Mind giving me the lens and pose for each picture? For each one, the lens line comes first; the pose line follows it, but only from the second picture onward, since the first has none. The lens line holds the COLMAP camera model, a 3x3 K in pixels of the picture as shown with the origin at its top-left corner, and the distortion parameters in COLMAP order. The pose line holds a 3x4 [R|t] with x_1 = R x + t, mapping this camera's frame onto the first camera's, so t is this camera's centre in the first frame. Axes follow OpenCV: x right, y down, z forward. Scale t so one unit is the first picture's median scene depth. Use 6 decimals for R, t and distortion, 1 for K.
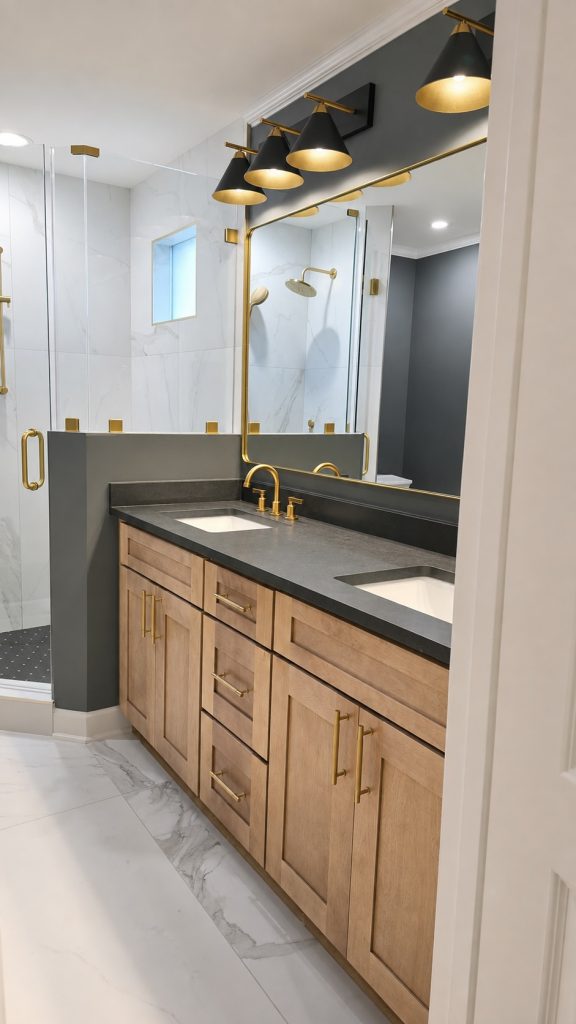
lens RADIAL K [[719.1, 0, 316.0], [0, 719.1, 523.8], [0, 0, 1]] dist [0.032729, 0.000135]
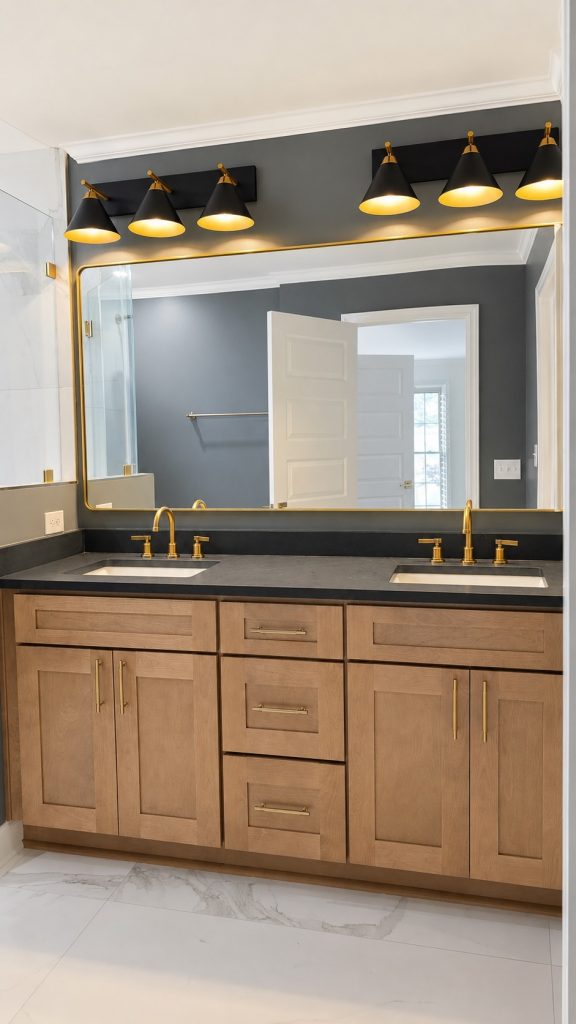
lens RADIAL K [[719.1, 0, 316.0], [0, 719.1, 523.8], [0, 0, 1]] dist [0.032729, 0.000135]
pose [[0.696105, -0.112845, 0.709016, -0.725626], [0.155033, 0.987897, 0.005021, -0.038392], [-0.701001, 0.106426, 0.705174, 0.184145]]
